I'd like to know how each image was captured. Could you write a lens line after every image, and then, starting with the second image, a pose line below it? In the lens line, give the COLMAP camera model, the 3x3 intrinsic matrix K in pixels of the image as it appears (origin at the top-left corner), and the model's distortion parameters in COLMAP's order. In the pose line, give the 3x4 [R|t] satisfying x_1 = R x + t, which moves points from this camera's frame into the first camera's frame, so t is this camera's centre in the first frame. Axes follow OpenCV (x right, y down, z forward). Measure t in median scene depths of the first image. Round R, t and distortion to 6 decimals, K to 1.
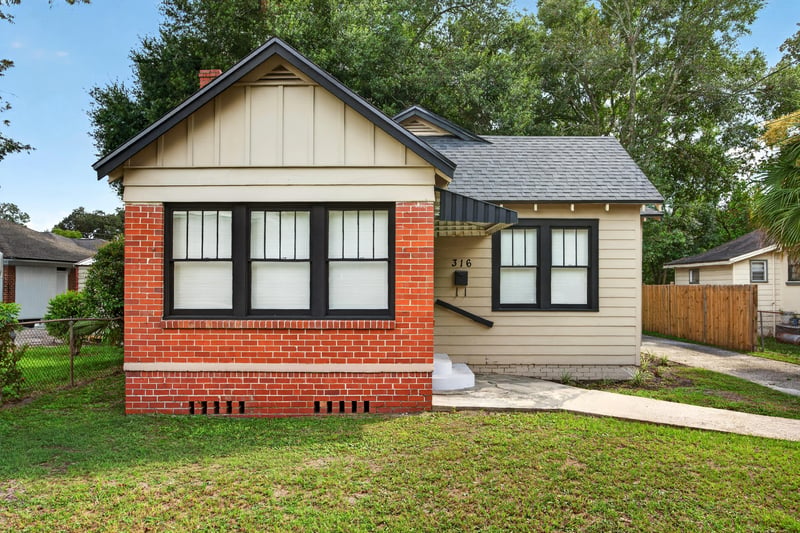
lens RADIAL K [[466.4, 0, 407.5], [0, 466.4, 275.7], [0, 0, 1]] dist [0.002142, 0.001993]
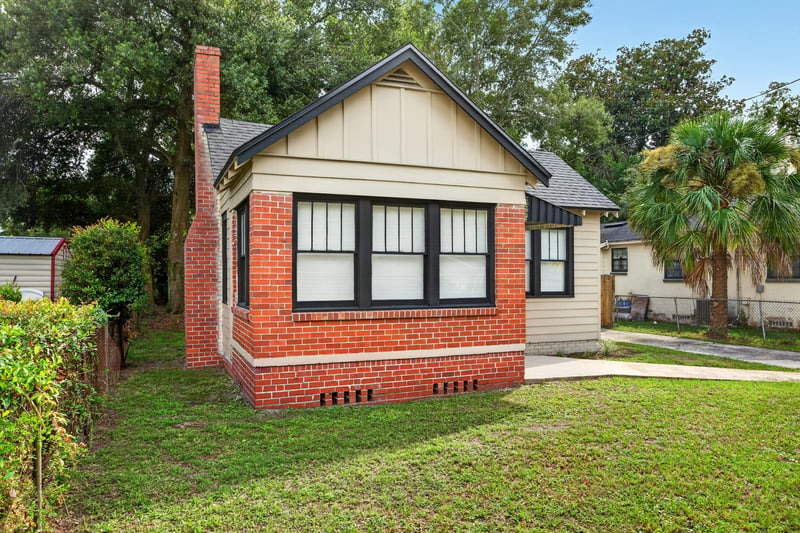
lens RADIAL K [[461.5, 0, 400.0], [0, 461.5, 266.5], [0, 0, 1]] dist [-0.003130, 0.000278]
pose [[0.942902, 0.003669, 0.333050, -0.623365], [-0.003214, 0.999993, -0.001918, -0.001037], [-0.333054, 0.000738, 0.942907, 0.014456]]
